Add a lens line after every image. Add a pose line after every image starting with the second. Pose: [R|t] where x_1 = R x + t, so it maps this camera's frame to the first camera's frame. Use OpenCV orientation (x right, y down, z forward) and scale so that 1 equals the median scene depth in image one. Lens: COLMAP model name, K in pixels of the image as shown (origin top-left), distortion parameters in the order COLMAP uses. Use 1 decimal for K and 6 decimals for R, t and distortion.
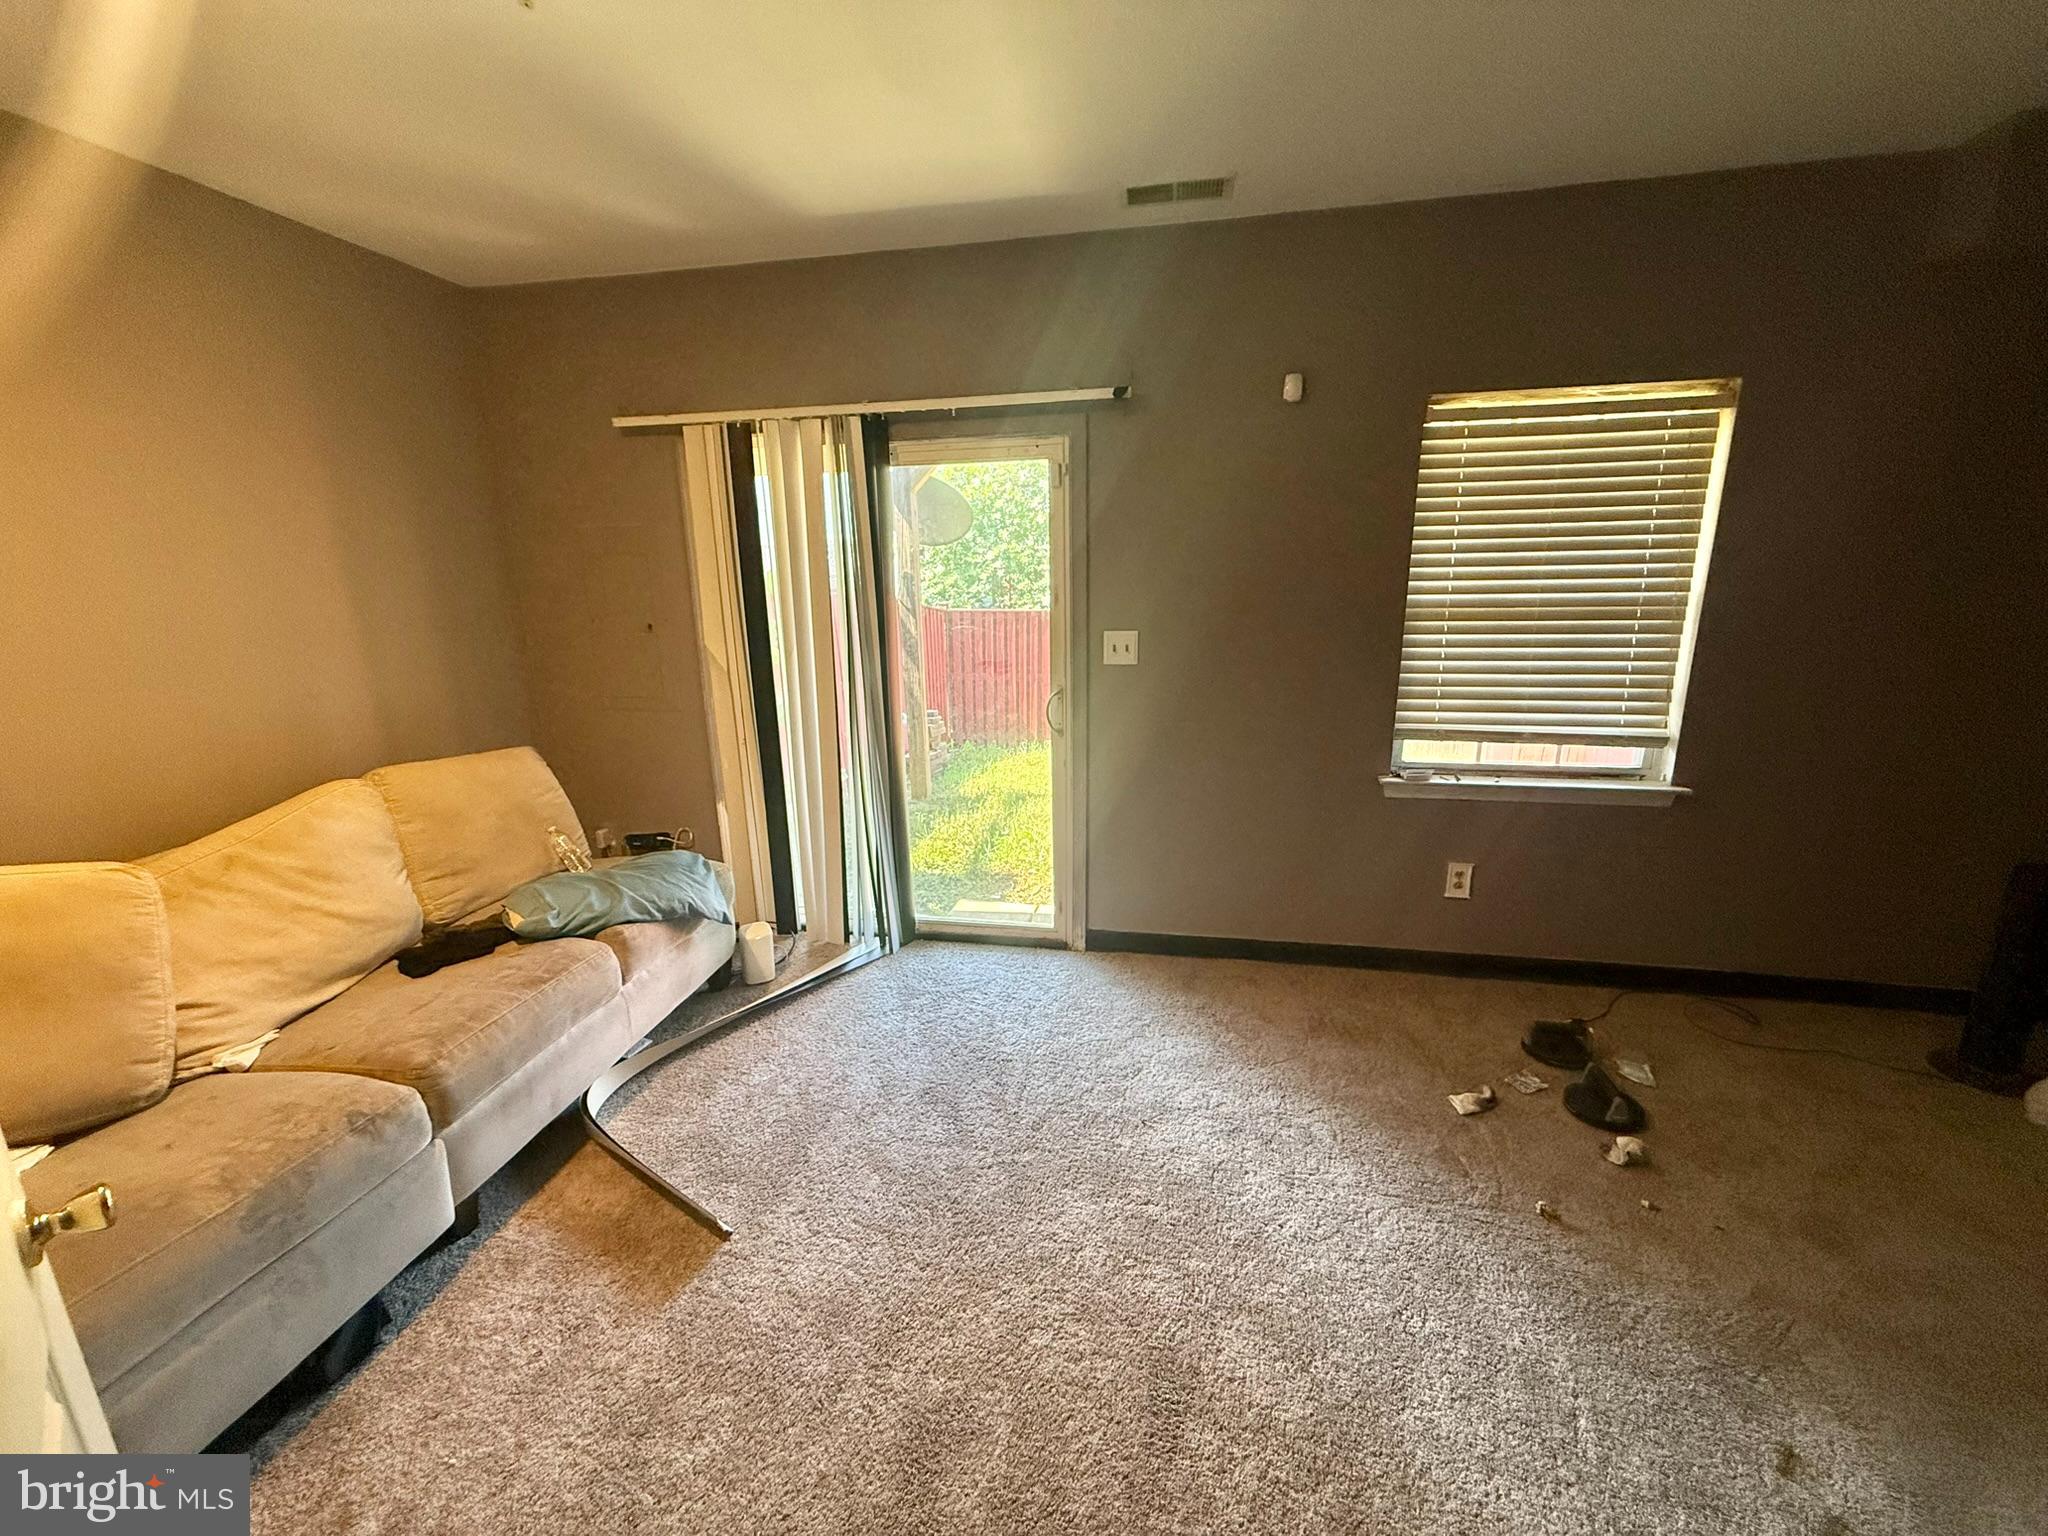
lens RADIAL K [[815.9, 0, 1021.0], [0, 815.9, 764.9], [0, 0, 1]] dist [-0.002281, -0.000508]
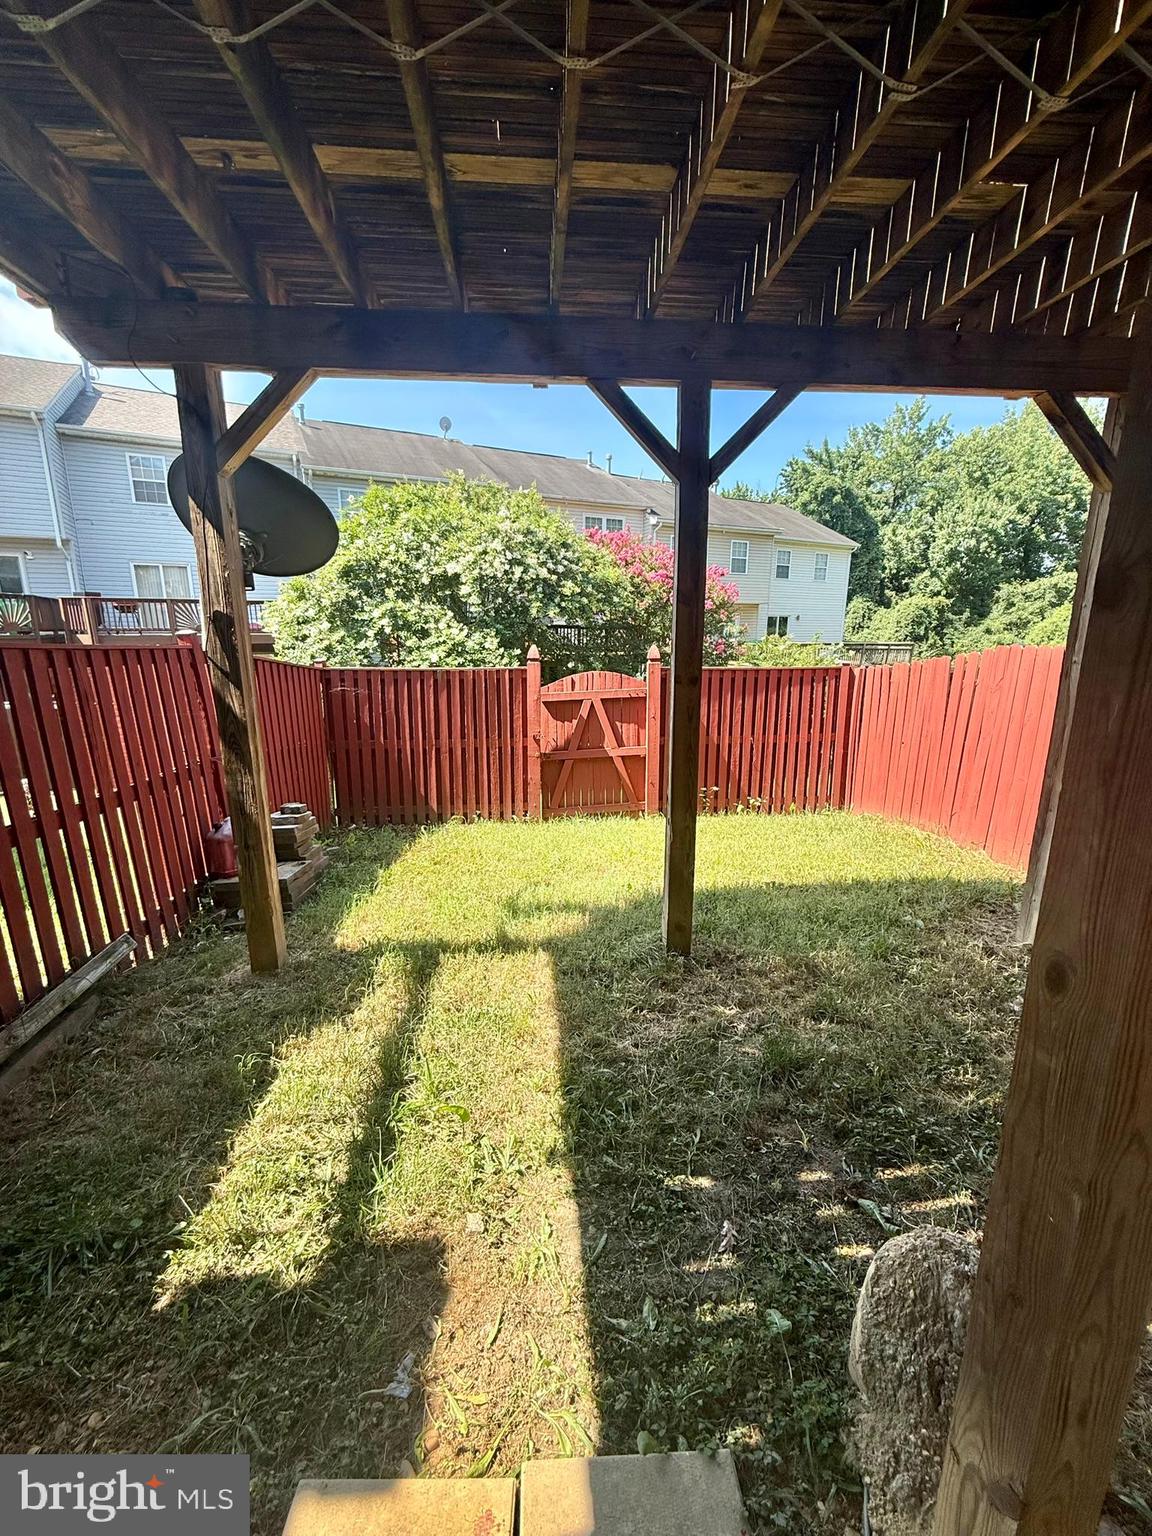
lens RADIAL K [[611.9, 0, 577.4], [0, 611.9, 779.6], [0, 0, 1]] dist [-0.002281, -0.000508]
pose [[0.964607, -0.042634, 0.260224, -0.003448], [0.043037, 0.999065, 0.004154, -0.039238], [-0.260158, 0.007192, 0.965539, 0.190944]]
